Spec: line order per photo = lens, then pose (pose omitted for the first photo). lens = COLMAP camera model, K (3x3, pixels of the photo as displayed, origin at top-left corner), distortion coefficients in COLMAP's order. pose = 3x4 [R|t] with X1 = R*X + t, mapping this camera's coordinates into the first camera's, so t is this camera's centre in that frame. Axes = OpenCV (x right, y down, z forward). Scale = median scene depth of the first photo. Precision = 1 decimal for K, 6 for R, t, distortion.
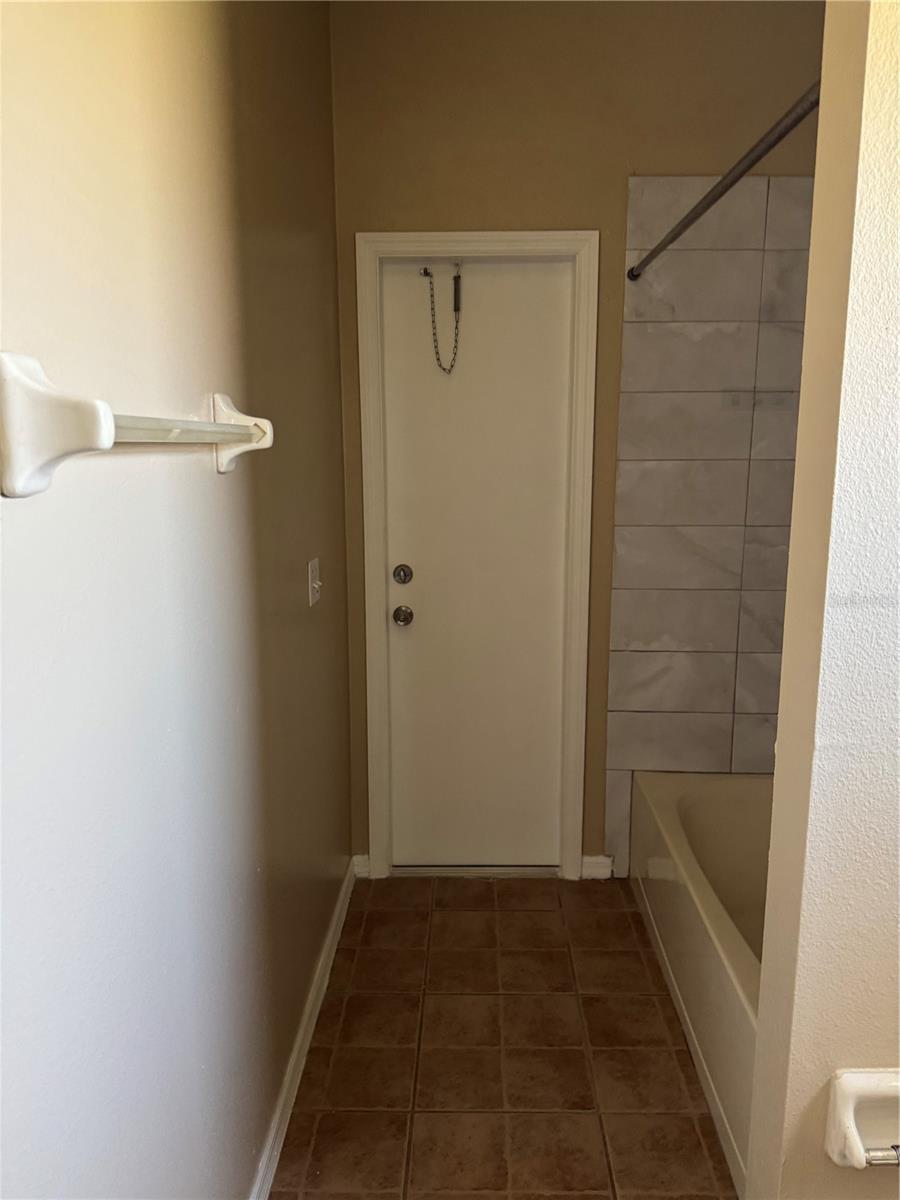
lens RADIAL K [[860.8, 0, 459.3], [0, 860.8, 595.0], [0, 0, 1]] dist [0.055331, -0.073360]
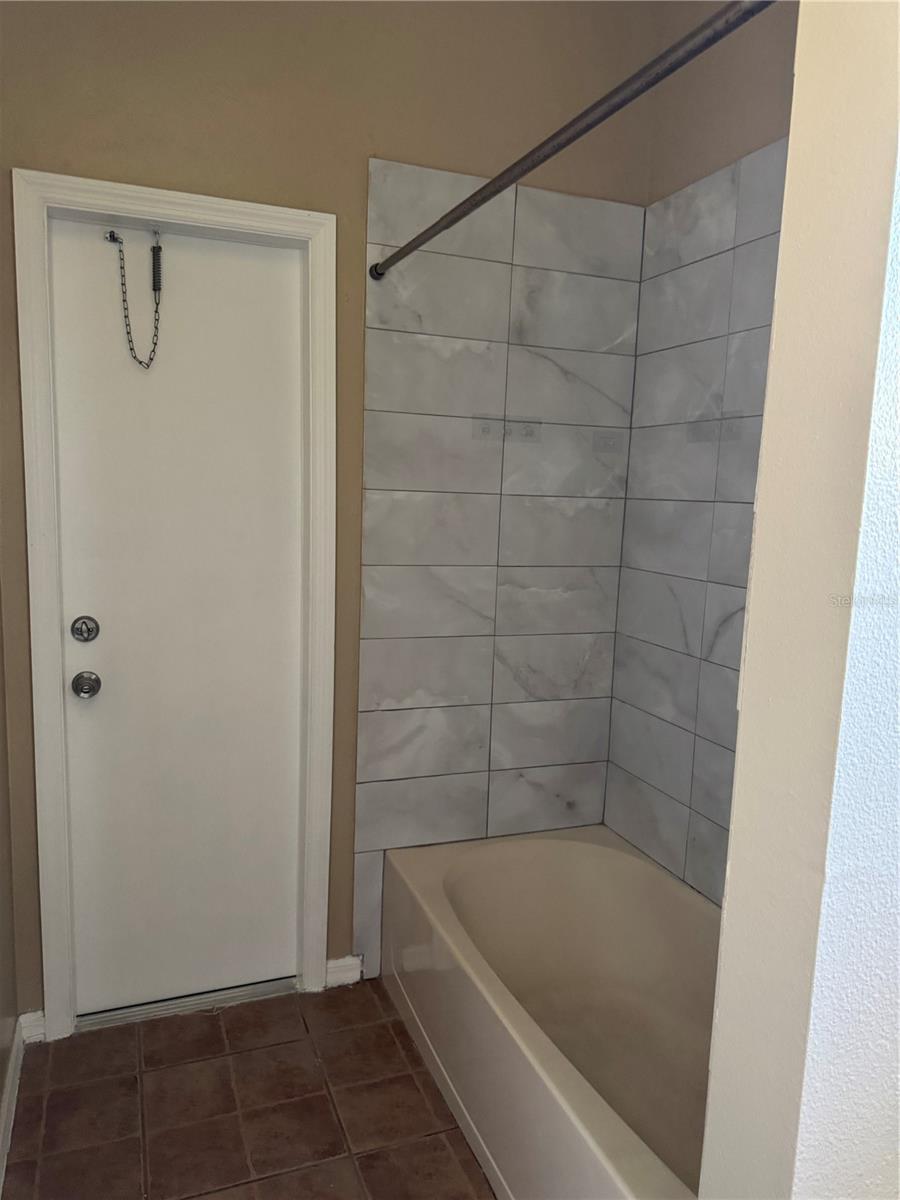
lens RADIAL K [[860.8, 0, 460.1], [0, 860.8, 610.0], [0, 0, 1]] dist [0.055331, -0.073360]
pose [[0.924019, -0.021551, 0.381738, -0.055699], [0.031194, 0.999331, -0.019089, -0.017212], [-0.381071, 0.029546, 0.924073, 0.181661]]
